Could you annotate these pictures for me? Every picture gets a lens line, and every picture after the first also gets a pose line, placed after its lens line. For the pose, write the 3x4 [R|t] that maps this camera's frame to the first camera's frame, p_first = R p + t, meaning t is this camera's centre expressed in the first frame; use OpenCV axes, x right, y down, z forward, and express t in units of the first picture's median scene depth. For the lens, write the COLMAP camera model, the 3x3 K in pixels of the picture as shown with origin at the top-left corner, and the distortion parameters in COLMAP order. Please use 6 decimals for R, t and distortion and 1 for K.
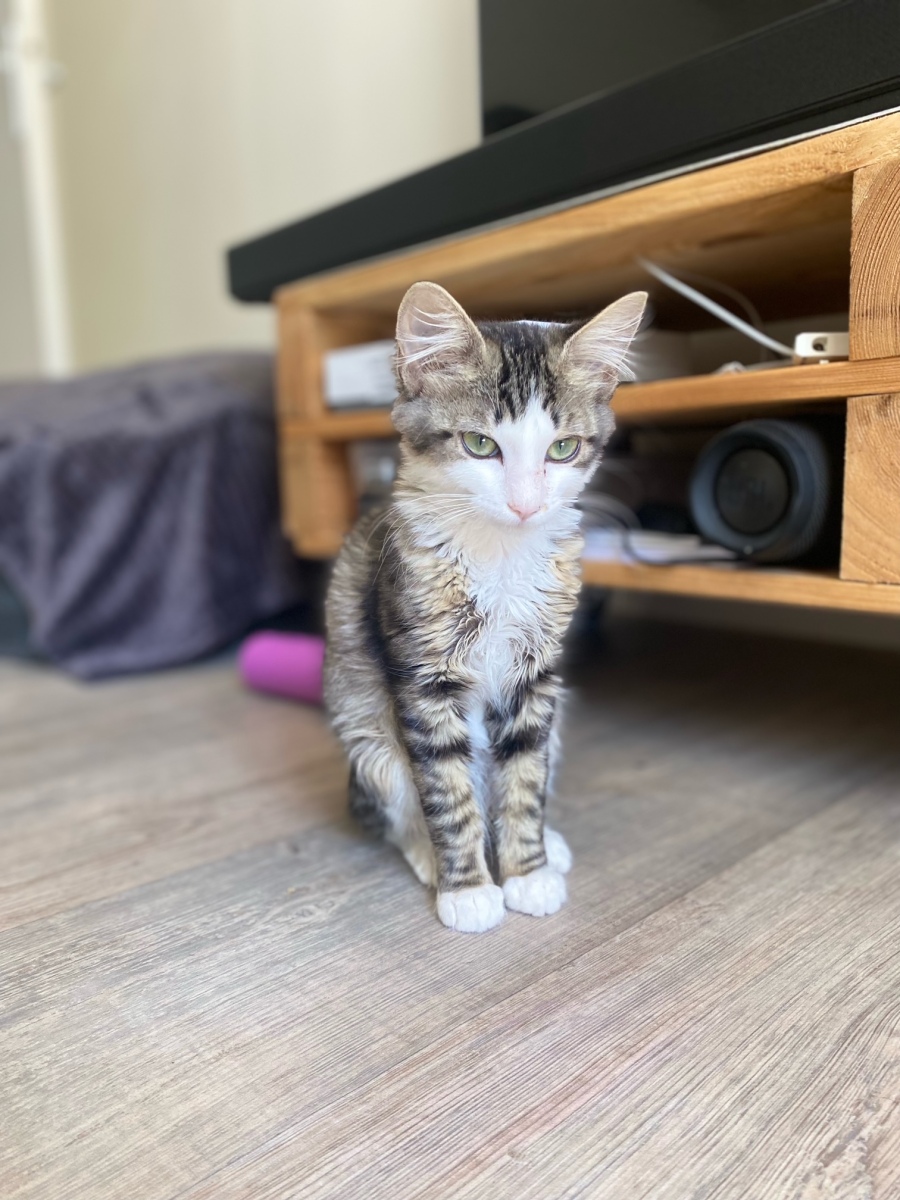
lens RADIAL K [[896.4, 0, 444.9], [0, 896.4, 600.2], [0, 0, 1]] dist [0.005483, 0.005869]
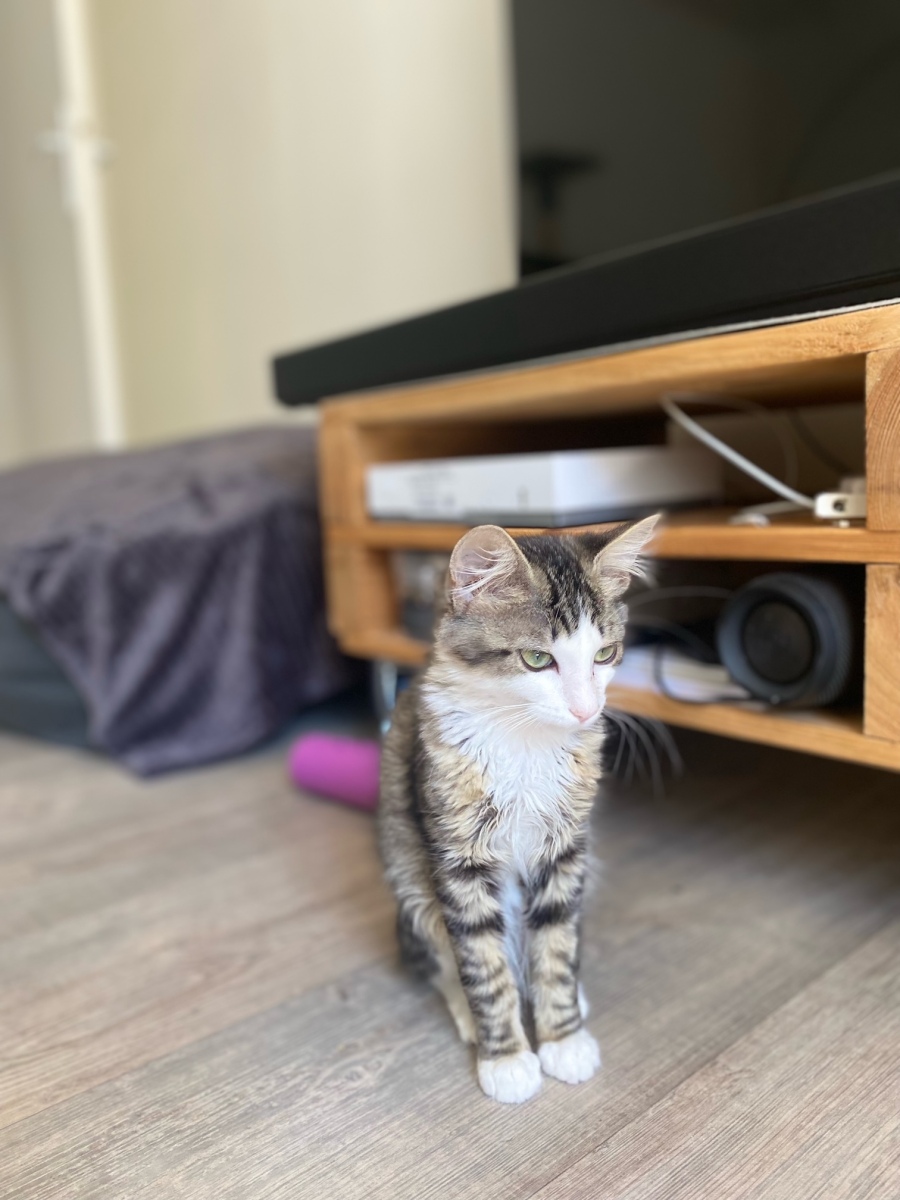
lens RADIAL K [[896.4, 0, 455.5], [0, 896.4, 599.4], [0, 0, 1]] dist [0.005483, 0.005869]
pose [[0.999099, -0.015489, -0.039507, 0.013954], [0.014799, 0.999734, -0.017712, -0.183096], [0.039770, 0.017111, 0.999062, -0.060327]]
